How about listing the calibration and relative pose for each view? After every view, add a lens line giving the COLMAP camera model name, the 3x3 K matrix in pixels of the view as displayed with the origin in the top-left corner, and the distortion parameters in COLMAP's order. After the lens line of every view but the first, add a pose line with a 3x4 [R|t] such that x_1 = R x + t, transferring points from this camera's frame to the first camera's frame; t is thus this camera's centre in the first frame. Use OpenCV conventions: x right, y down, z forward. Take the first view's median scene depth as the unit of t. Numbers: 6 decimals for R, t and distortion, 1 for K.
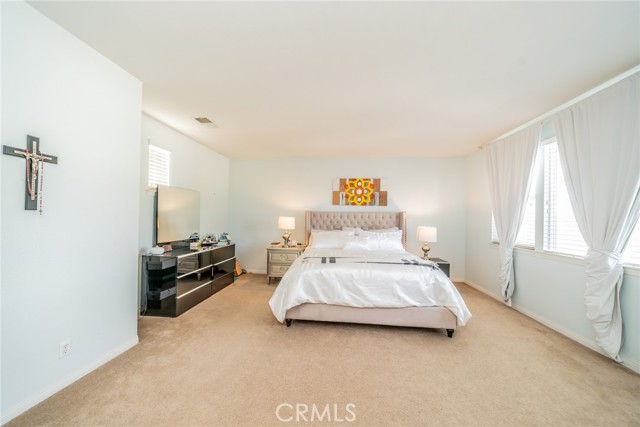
lens RADIAL K [[219.7, 0, 319.1], [0, 219.7, 216.0], [0, 0, 1]] dist [-0.001879, -0.000087]
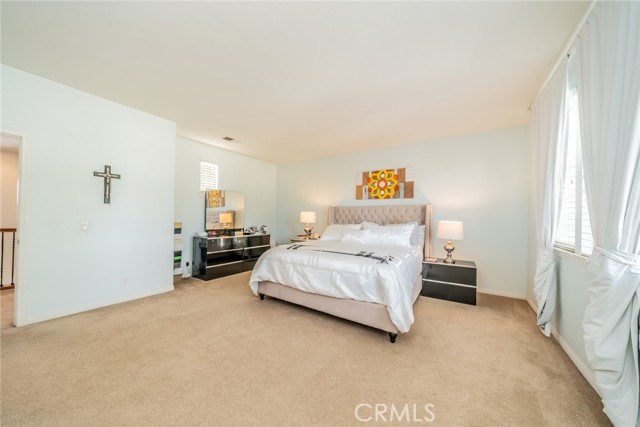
lens RADIAL K [[219.7, 0, 319.1], [0, 219.7, 216.0], [0, 0, 1]] dist [-0.001879, -0.000087]
pose [[0.882953, -0.005098, -0.469433, 0.545844], [0.001681, 0.999969, -0.007698, 0.044508], [0.469458, 0.006008, 0.882934, 0.071057]]
